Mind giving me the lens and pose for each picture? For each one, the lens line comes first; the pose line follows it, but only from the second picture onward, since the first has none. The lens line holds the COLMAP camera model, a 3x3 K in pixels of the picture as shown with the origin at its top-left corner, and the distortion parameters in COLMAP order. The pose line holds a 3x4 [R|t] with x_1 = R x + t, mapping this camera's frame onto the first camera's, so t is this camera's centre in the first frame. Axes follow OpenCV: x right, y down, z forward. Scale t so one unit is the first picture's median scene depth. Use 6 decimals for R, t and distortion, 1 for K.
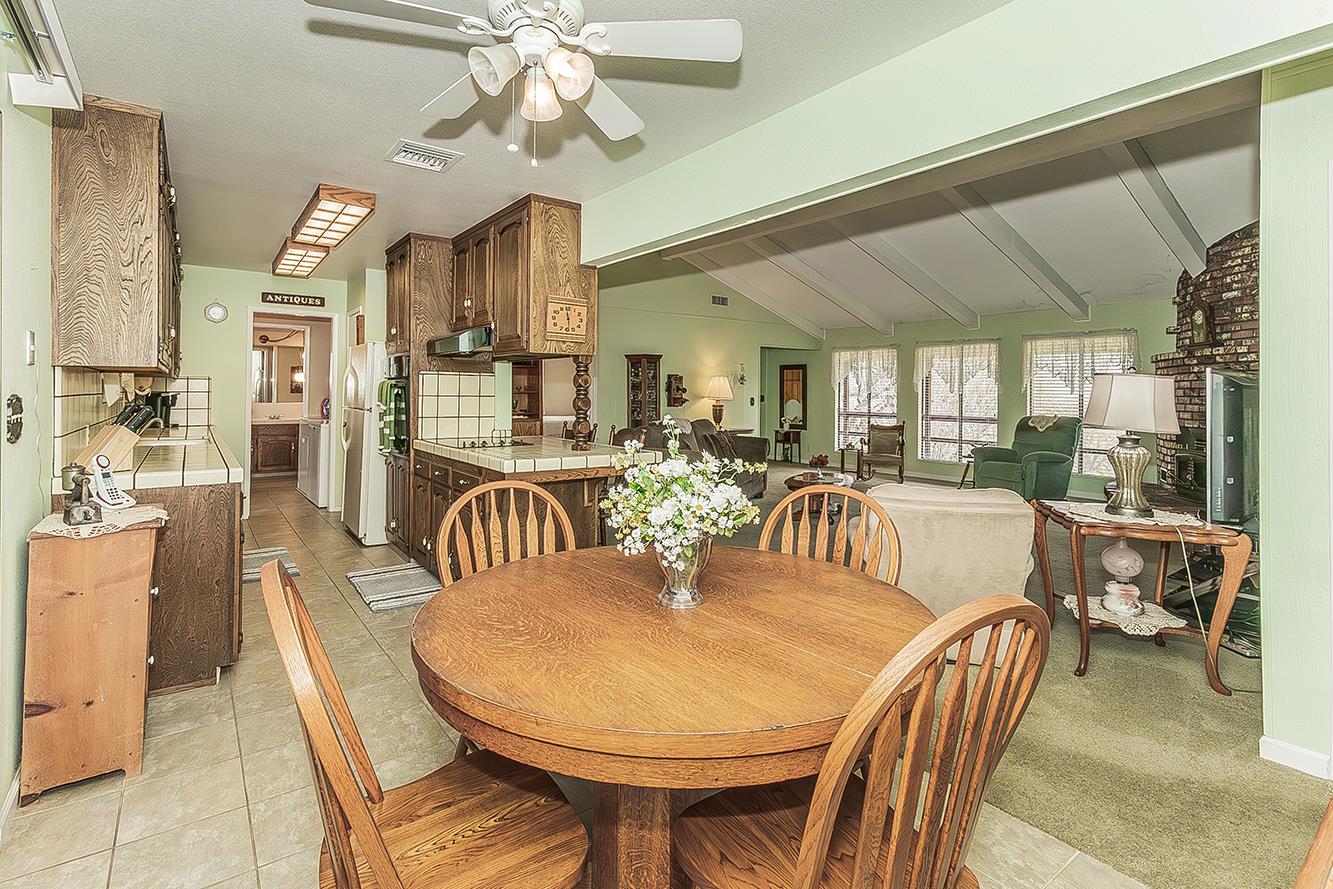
lens RADIAL K [[622.2, 0, 659.5], [0, 622.2, 379.6], [0, 0, 1]] dist [0.008082, -0.000687]
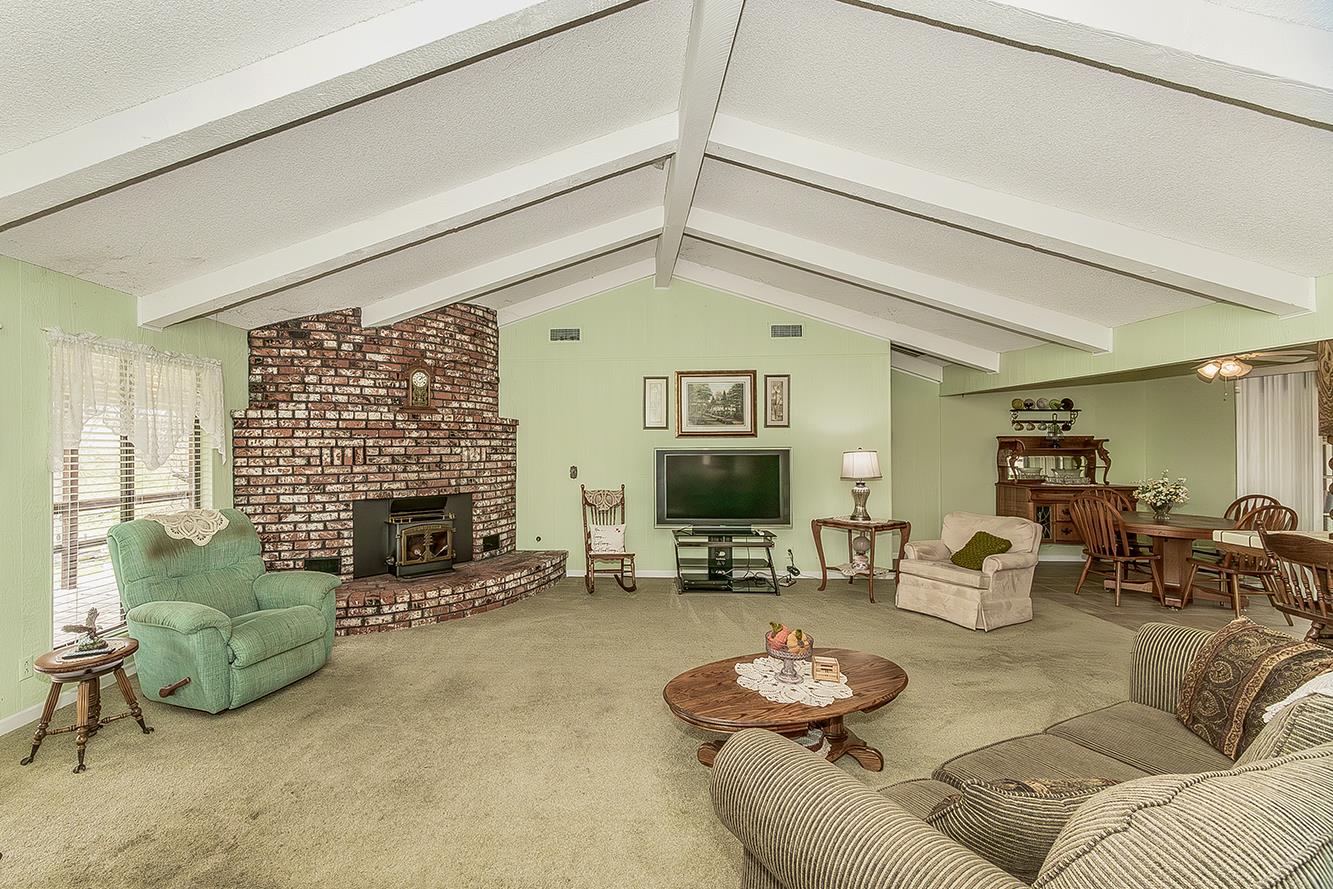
lens RADIAL K [[552.4, 0, 597.7], [0, 552.4, 441.6], [0, 0, 1]] dist [0.001848, -0.000582]
pose [[-0.769917, -0.005764, 0.638118, 0.115192], [-0.020030, 0.999685, -0.015138, 0.001290], [-0.637830, -0.024437, -0.769790, 1.380949]]
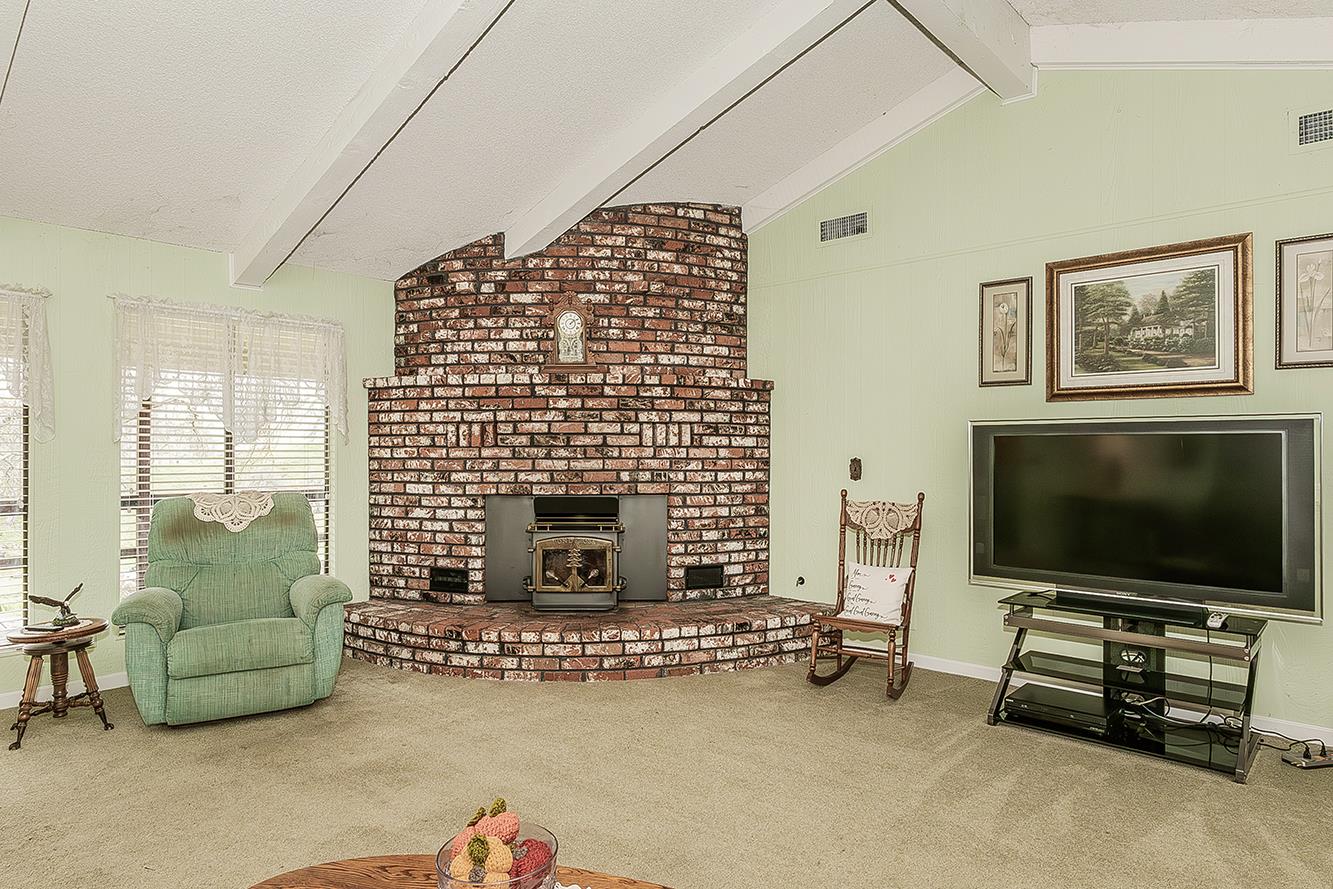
lens RADIAL K [[789.3, 0, 669.6], [0, 789.3, 442.5], [0, 0, 1]] dist [-0.006358, 0.001129]
pose [[-0.199511, -0.008623, 0.979858, 0.040429], [-0.023048, 0.999726, 0.004105, 0.016154], [-0.979624, -0.021765, -0.199655, 0.996359]]
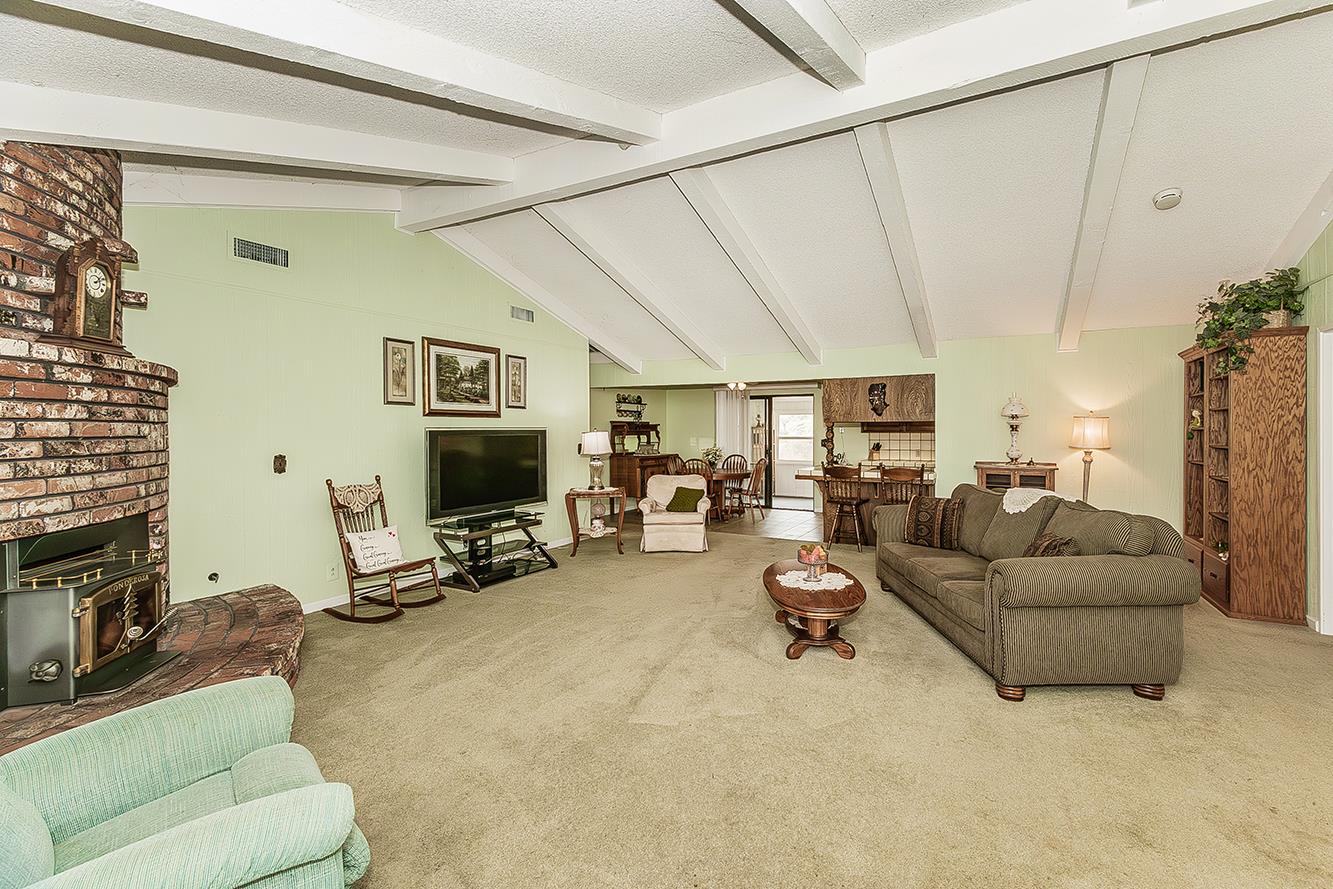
lens RADIAL K [[557.8, 0, 716.5], [0, 557.8, 433.4], [0, 0, 1]] dist [0.009066, -0.003771]
pose [[-0.899378, -0.007202, -0.437112, 0.594218], [0.000713, 0.999839, -0.017942, 0.017262], [0.437171, -0.016448, -0.899228, 1.472170]]
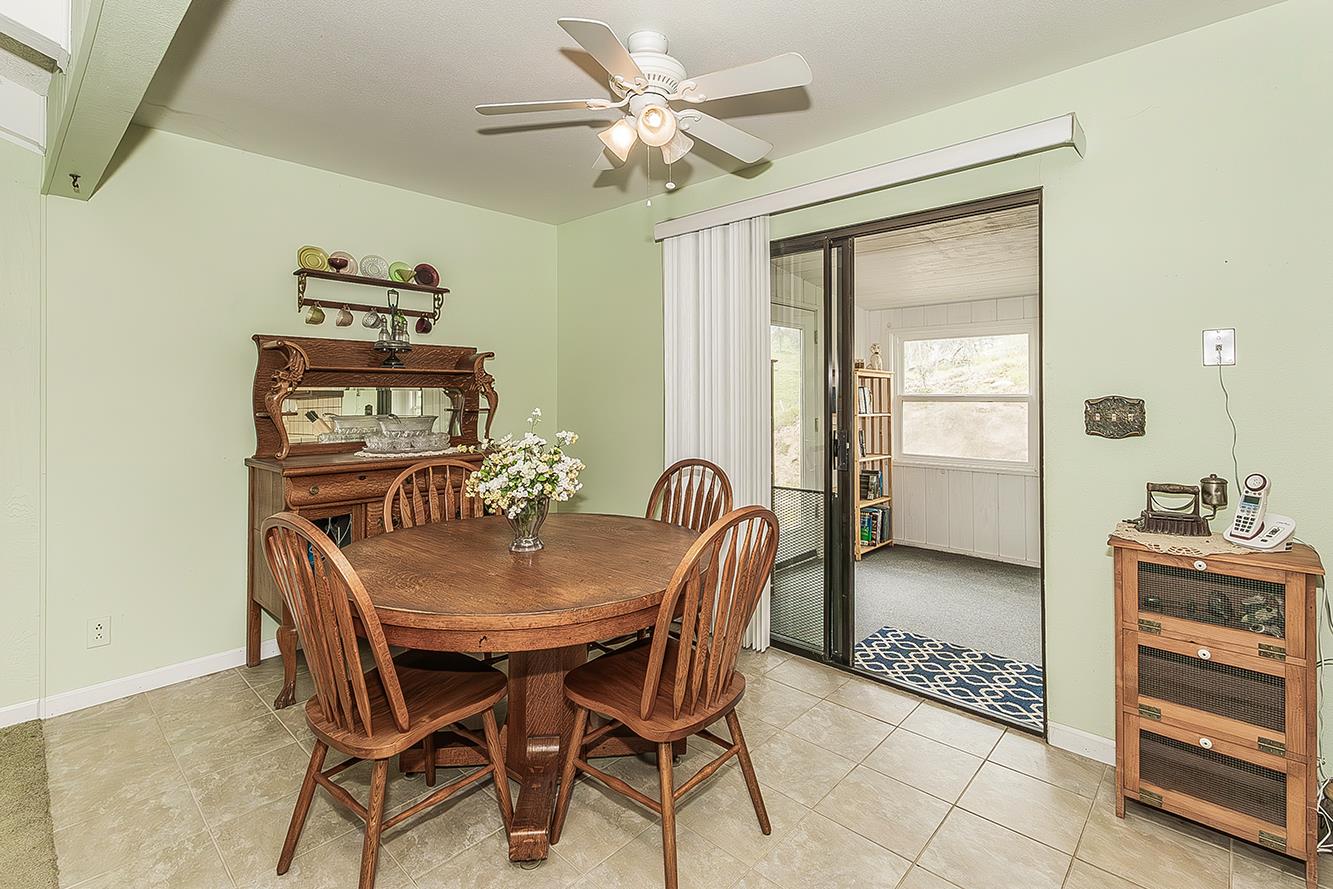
lens RADIAL K [[622.2, 0, 677.5], [0, 622.2, 391.2], [0, 0, 1]] dist [0.008082, -0.000687]
pose [[-0.981683, -0.007930, -0.190357, -0.019777], [-0.002651, 0.999605, -0.027968, 0.012847], [0.190504, -0.026951, -0.981316, 0.555897]]
